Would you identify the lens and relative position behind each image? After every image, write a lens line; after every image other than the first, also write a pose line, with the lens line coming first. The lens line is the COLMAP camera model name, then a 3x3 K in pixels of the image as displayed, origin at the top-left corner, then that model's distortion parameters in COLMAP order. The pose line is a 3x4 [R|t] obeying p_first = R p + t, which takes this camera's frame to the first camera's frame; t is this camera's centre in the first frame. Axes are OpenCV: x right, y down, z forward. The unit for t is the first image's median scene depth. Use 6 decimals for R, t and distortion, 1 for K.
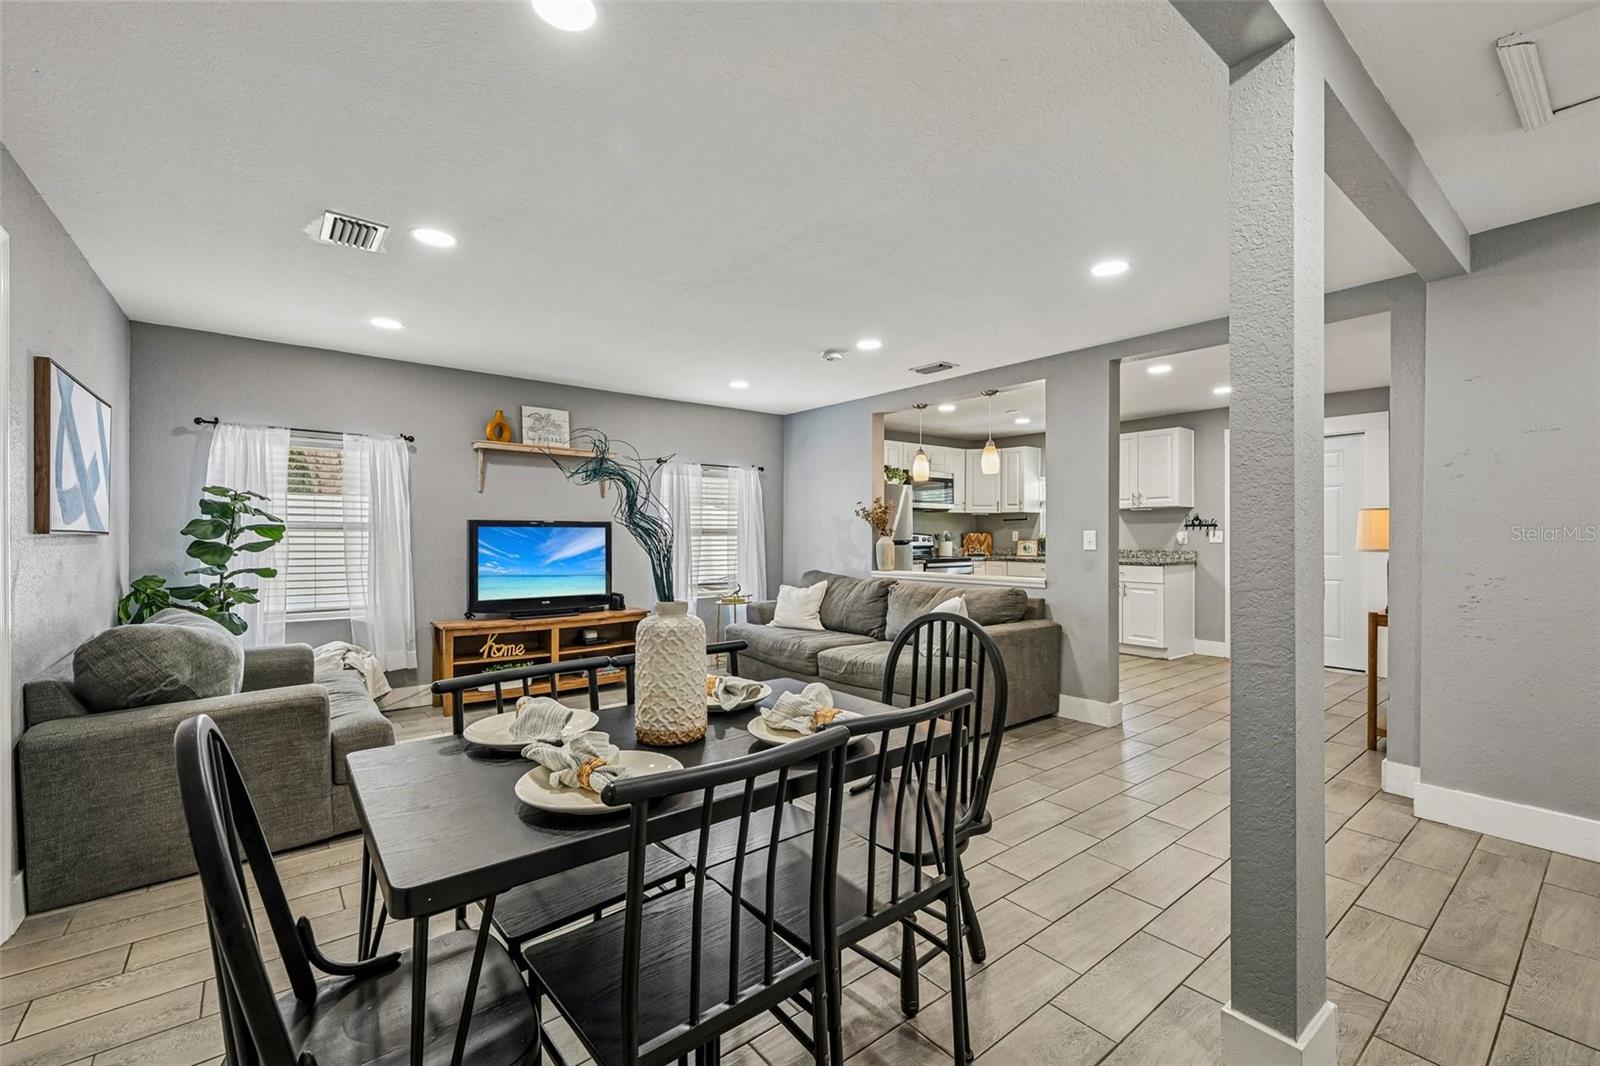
lens RADIAL K [[668.0, 0, 800.0], [0, 668.0, 533.0], [0, 0, 1]] dist [0.000116, 0.000073]
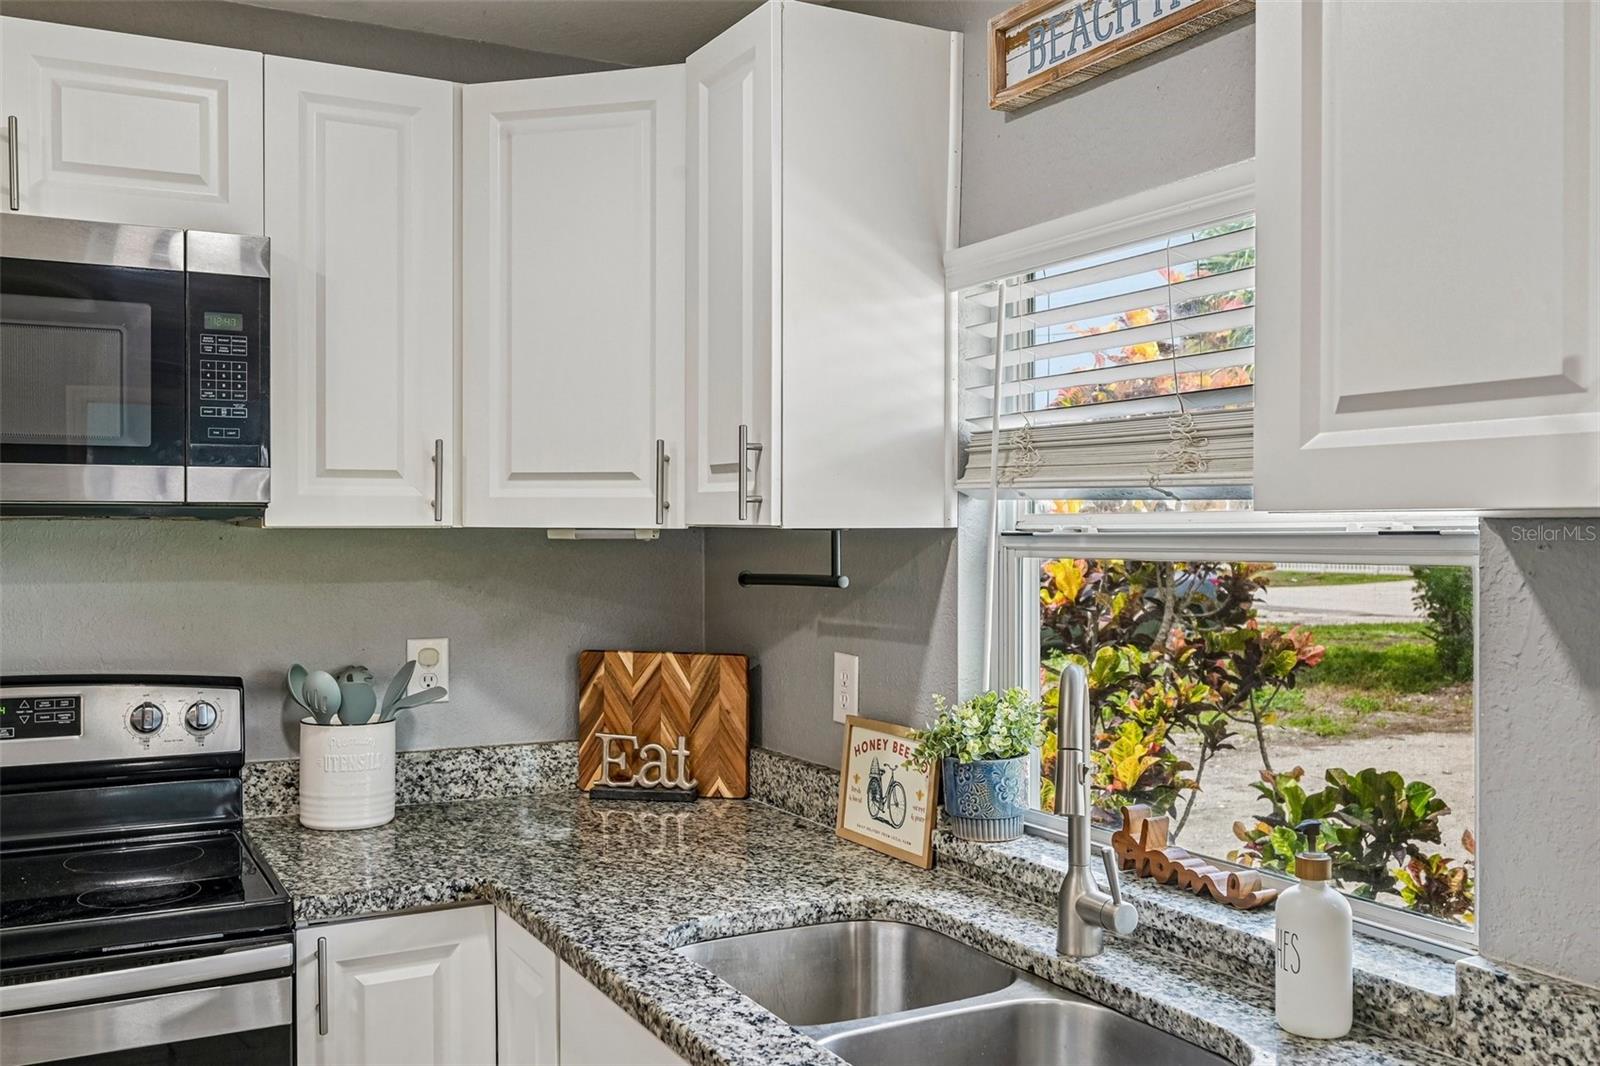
lens RADIAL K [[1420.3, 0, 799.1], [0, 1420.3, 524.5], [0, 0, 1]] dist [-0.000979, -0.002791]
pose [[0.982650, 0.001006, -0.185464, 0.611273], [-0.001602, 0.999994, -0.003064, -0.048428], [0.185460, 0.003308, 0.982646, 1.163291]]
